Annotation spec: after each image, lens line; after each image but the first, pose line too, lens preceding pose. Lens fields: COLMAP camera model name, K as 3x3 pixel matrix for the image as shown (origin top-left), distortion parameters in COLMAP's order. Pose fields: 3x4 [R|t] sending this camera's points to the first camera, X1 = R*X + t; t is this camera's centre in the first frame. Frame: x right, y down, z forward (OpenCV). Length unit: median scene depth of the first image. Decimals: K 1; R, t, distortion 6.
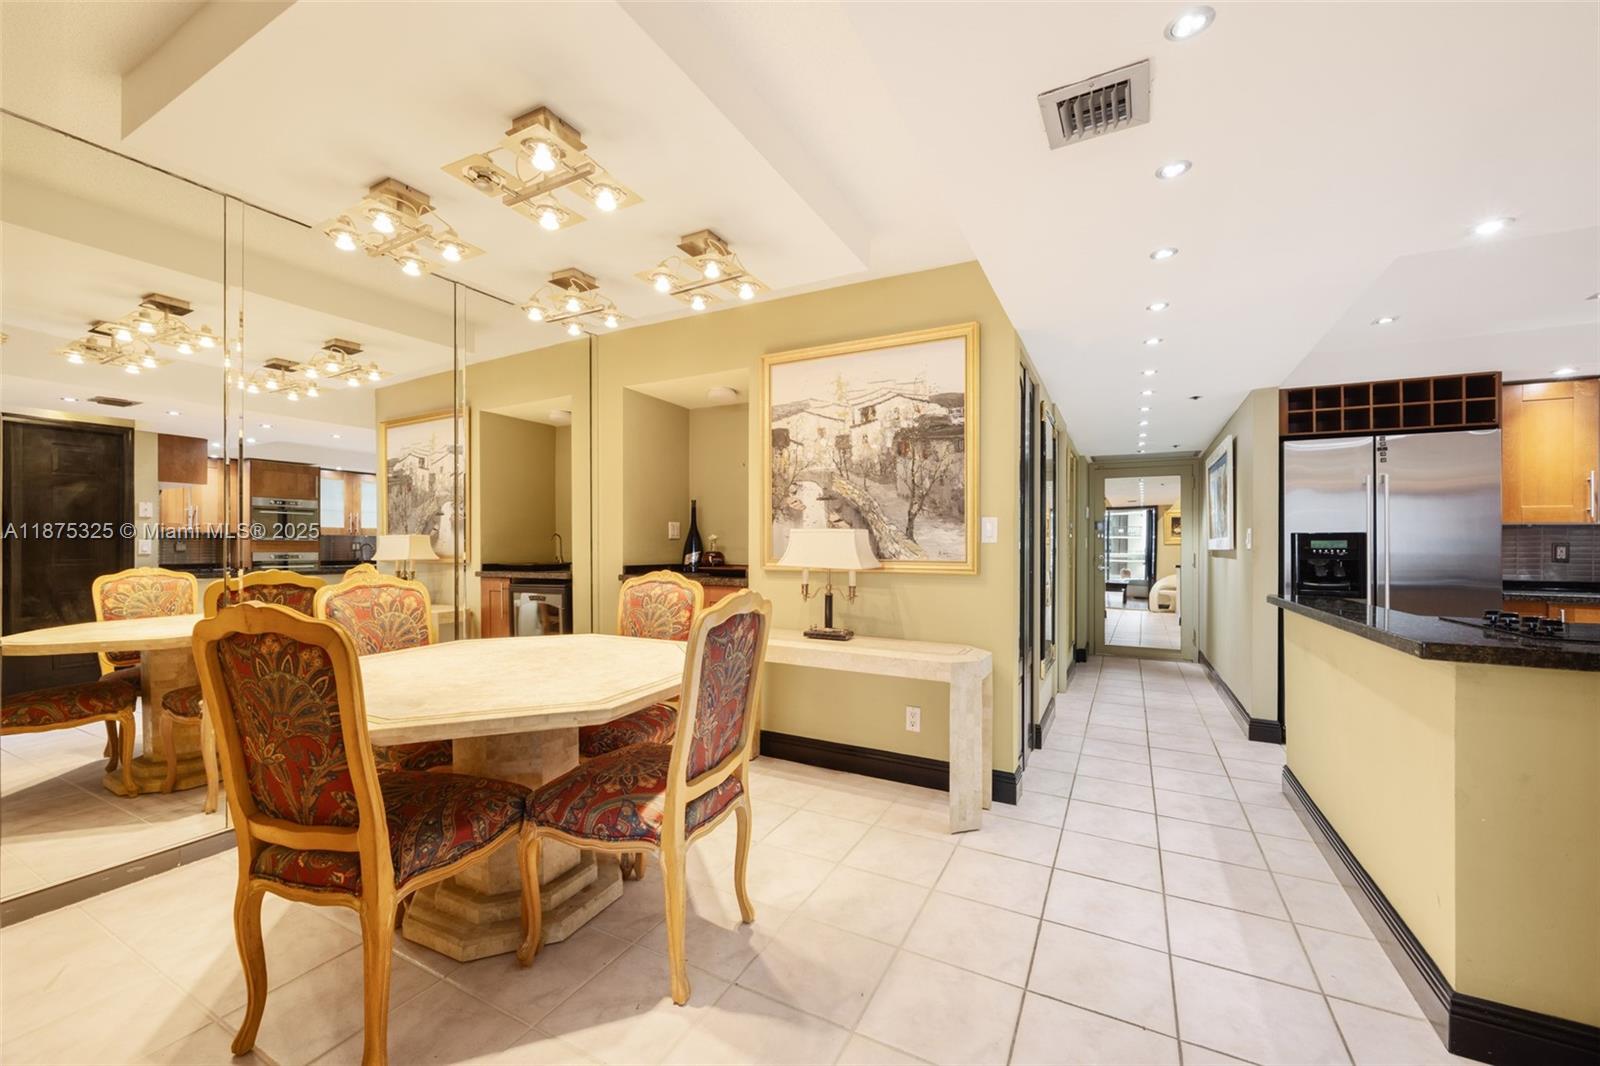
lens RADIAL K [[630.1, 0, 803.2], [0, 630.1, 541.3], [0, 0, 1]] dist [-0.000237, 0.000175]
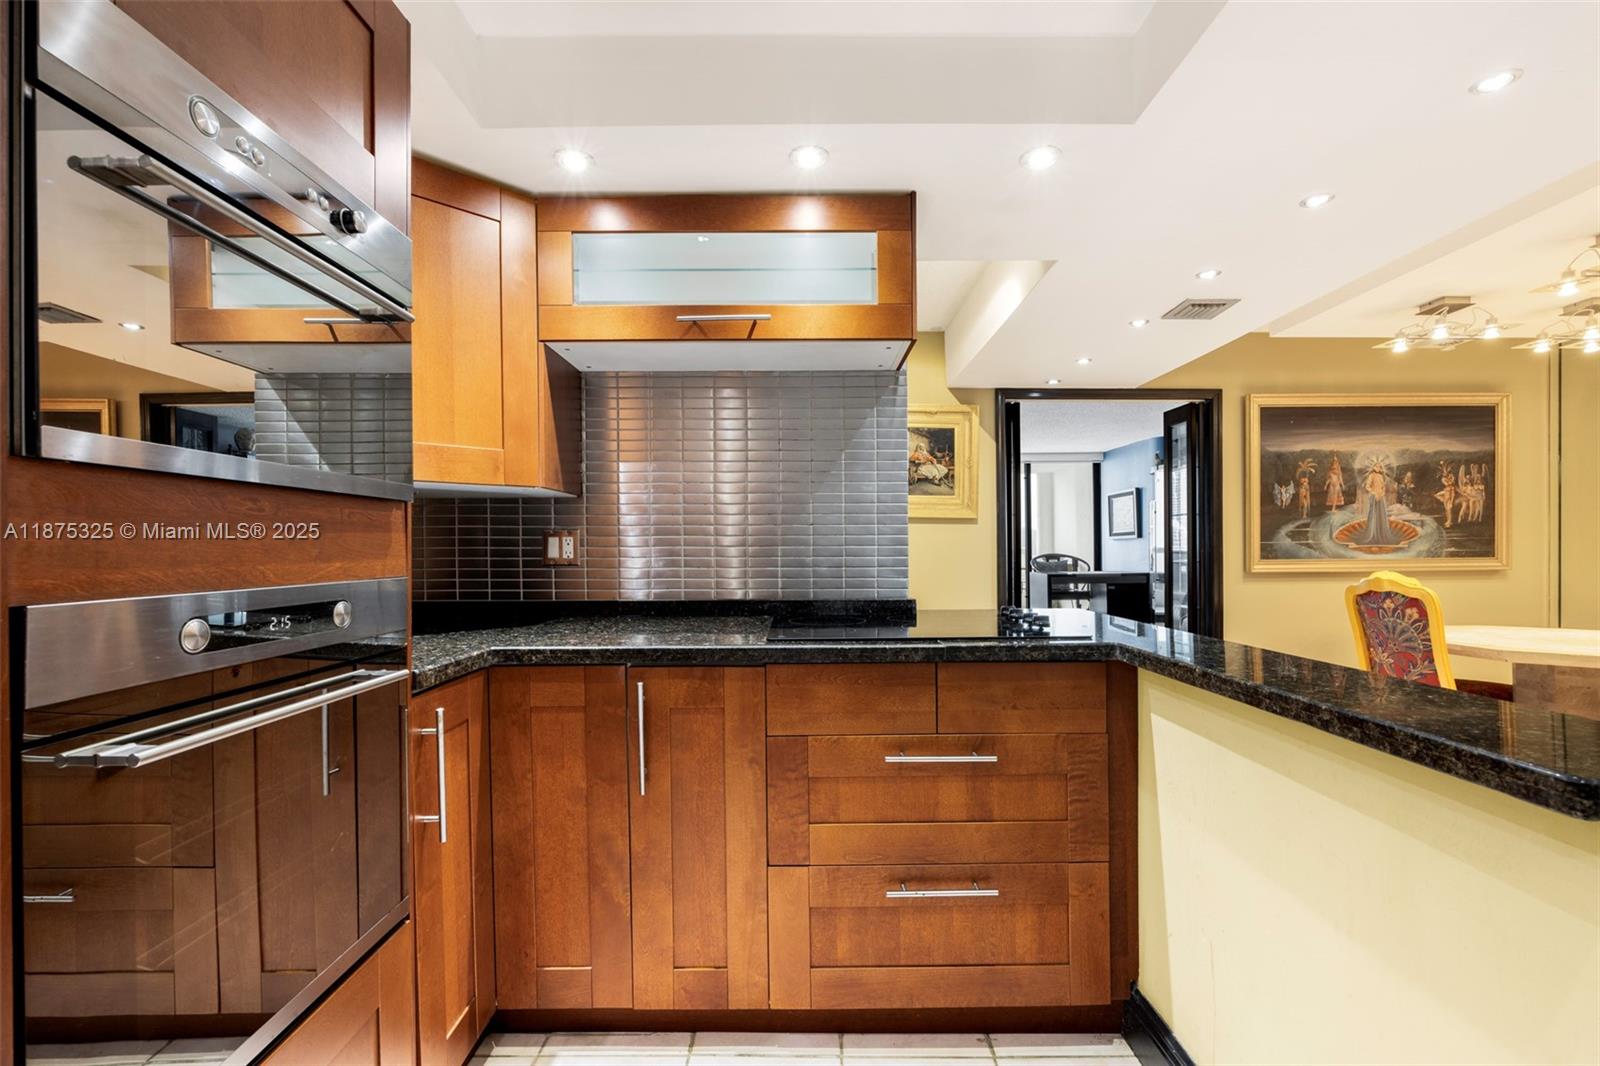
lens RADIAL K [[695.9, 0, 800.2], [0, 695.9, 540.8], [0, 0, 1]] dist [0.000053, -0.000021]
pose [[-0.883808, -0.010527, -0.467731, 1.130475], [-0.001402, 0.999802, -0.019854, 0.012091], [0.467847, -0.016891, -0.883648, 1.035016]]
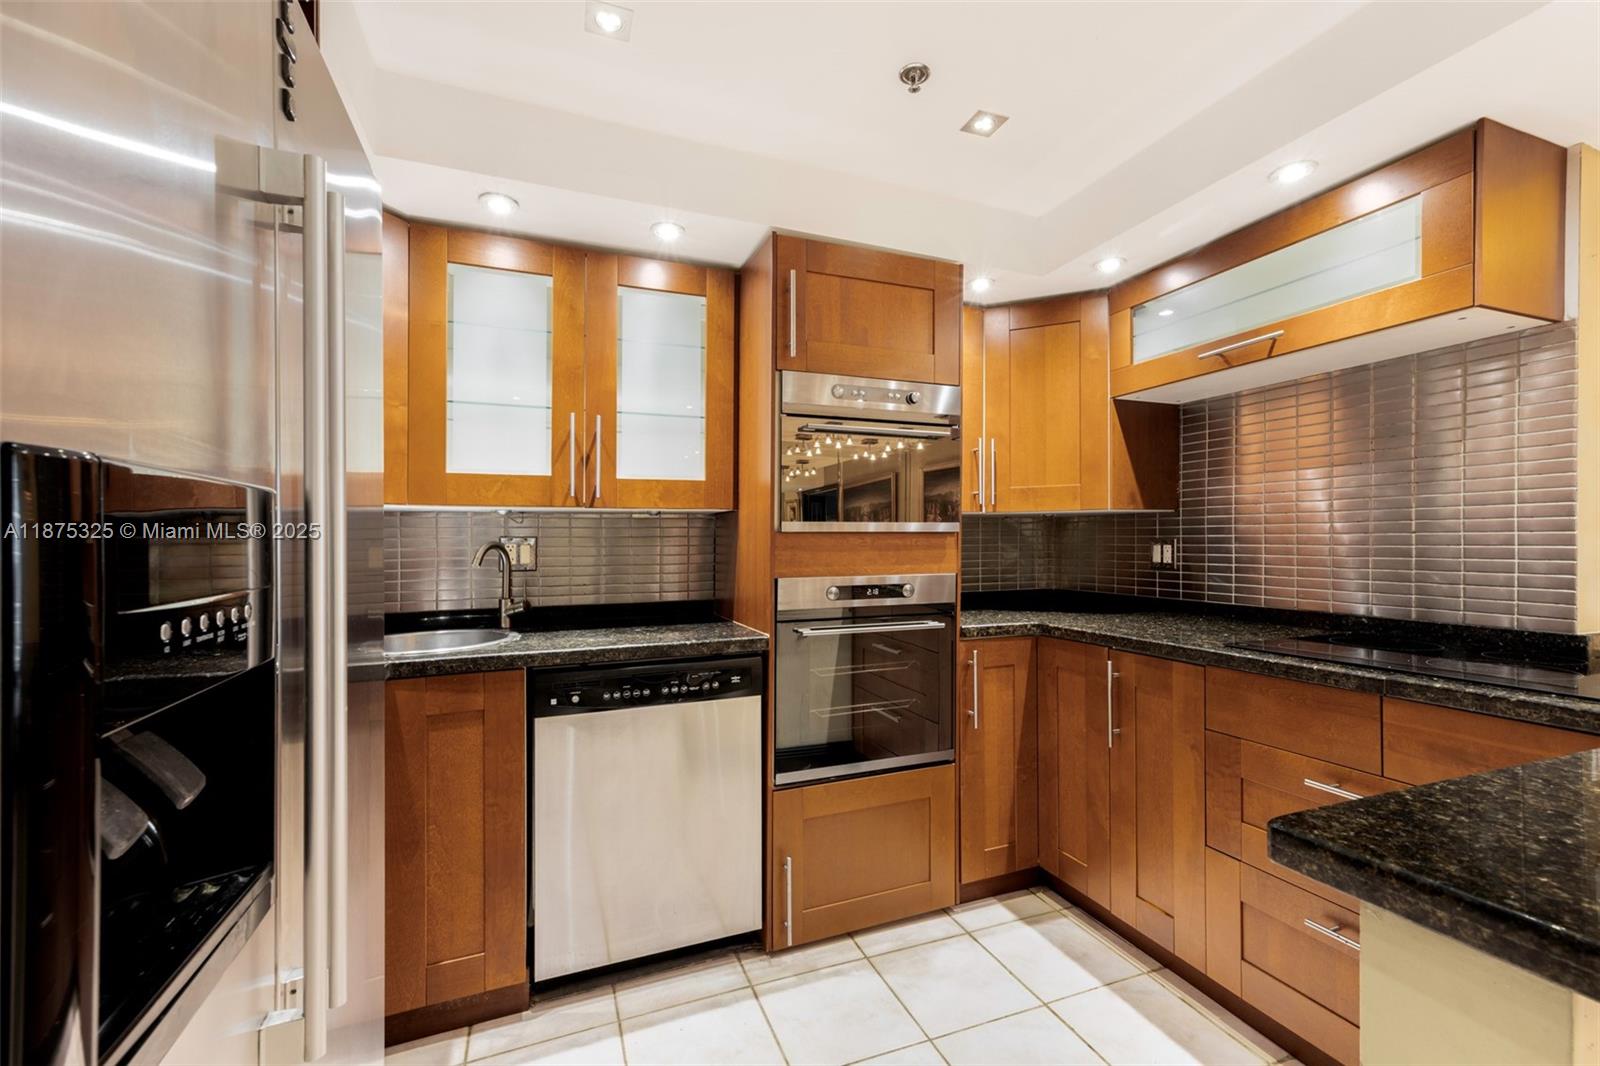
lens RADIAL K [[672.8, 0, 805.6], [0, 672.8, 552.7], [0, 0, 1]] dist [0.002505, 0.000377]
pose [[-0.754073, -0.015957, 0.656597, 0.786888], [-0.006840, 0.999841, 0.016443, -0.007690], [-0.656755, 0.007908, -0.754062, 1.211483]]
